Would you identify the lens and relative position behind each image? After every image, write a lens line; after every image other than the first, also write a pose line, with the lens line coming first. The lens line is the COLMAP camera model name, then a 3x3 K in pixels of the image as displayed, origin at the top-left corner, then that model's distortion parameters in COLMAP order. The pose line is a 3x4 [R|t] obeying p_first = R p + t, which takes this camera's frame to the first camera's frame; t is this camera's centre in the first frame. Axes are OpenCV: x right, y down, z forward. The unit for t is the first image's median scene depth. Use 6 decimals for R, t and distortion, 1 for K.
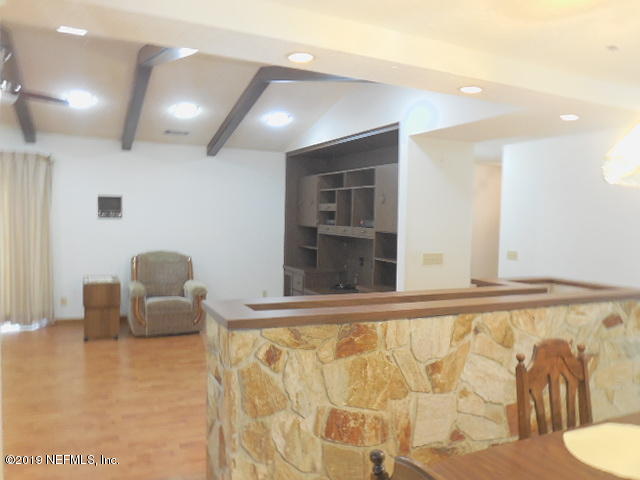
lens RADIAL K [[497.4, 0, 319.2], [0, 497.4, 240.5], [0, 0, 1]] dist [-0.029529, 0.003096]
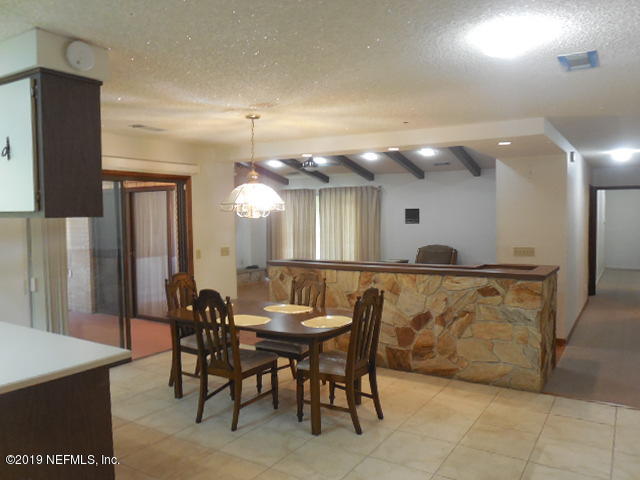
lens RADIAL K [[497.4, 0, 324.1], [0, 497.4, 240.3], [0, 0, 1]] dist [-0.029529, 0.003096]
pose [[0.552813, 0.009927, -0.833246, 1.414705], [-0.015234, 0.999882, 0.001805, 0.019155], [0.833166, 0.011696, 0.552899, -0.169078]]
